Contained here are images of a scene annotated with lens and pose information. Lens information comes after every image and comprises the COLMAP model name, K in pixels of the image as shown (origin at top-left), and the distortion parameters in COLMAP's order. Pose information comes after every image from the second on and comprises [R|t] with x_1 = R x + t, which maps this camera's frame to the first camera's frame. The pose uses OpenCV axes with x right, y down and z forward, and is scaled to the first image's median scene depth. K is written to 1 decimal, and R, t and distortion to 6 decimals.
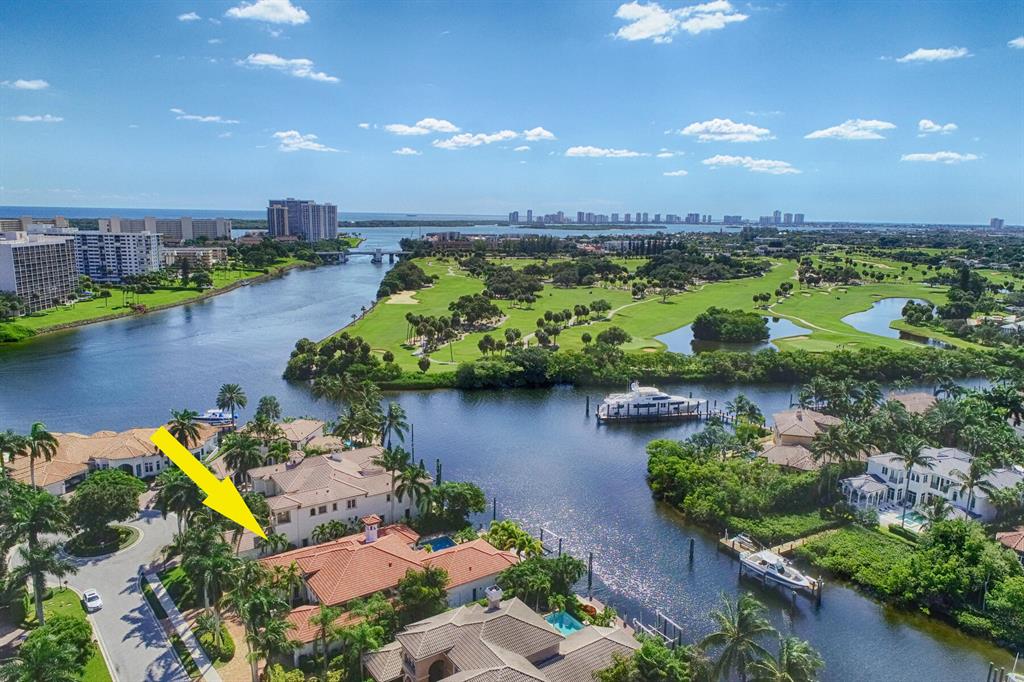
lens RADIAL K [[683.5, 0, 511.8], [0, 683.5, 353.3], [0, 0, 1]] dist [0.002261, 0.000495]
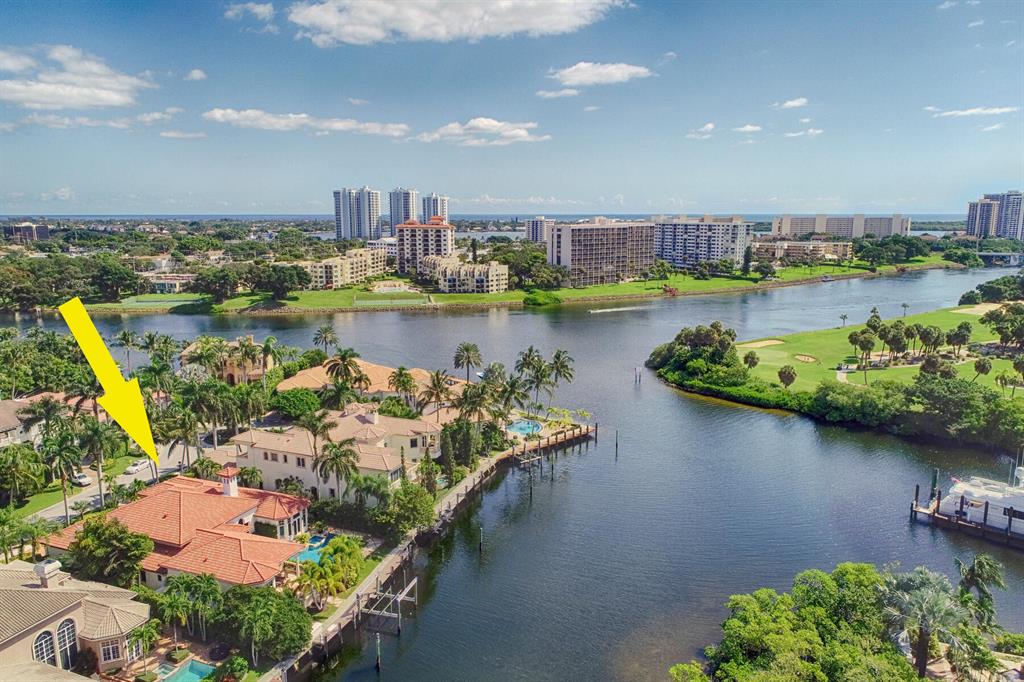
lens RADIAL K [[713.9, 0, 509.6], [0, 713.9, 314.7], [0, 0, 1]] dist [-0.008321, -0.001459]
pose [[0.554059, 0.098311, -0.826652, 0.158268], [-0.154836, 0.987845, 0.013703, -0.006214], [0.817951, 0.120403, 0.562547, 0.158620]]
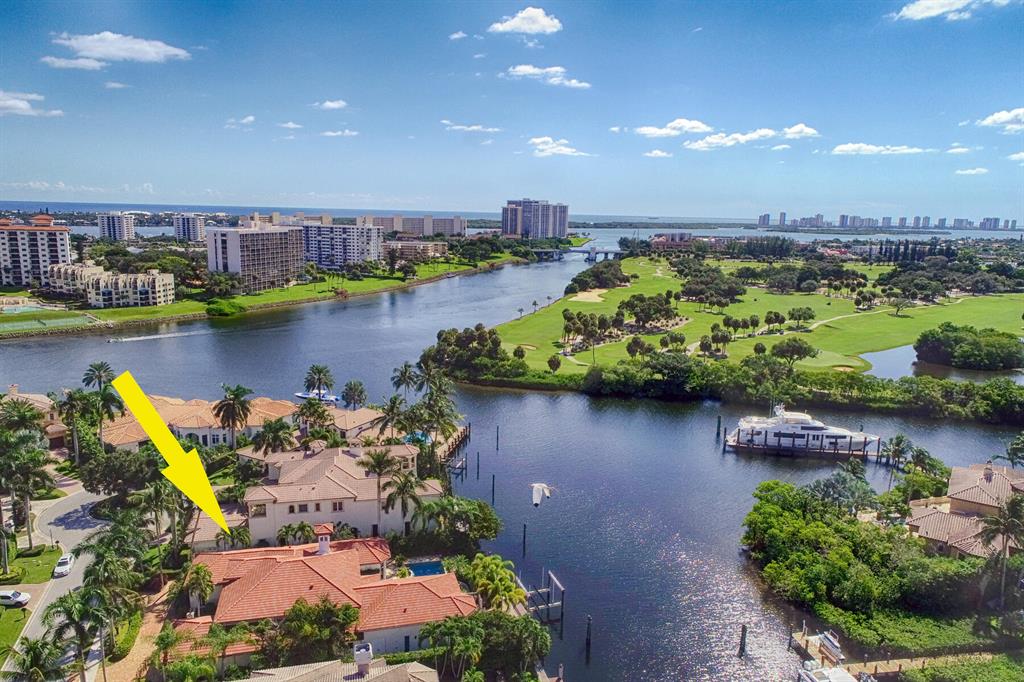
lens RADIAL K [[685.5, 0, 512.0], [0, 685.5, 341.0], [0, 0, 1]] dist [0.000794, 0.001464]
pose [[0.938713, 0.067934, -0.337939, 0.062038], [-0.075389, 0.997114, -0.008967, -0.000643], [0.336355, 0.033894, 0.941125, 0.054480]]
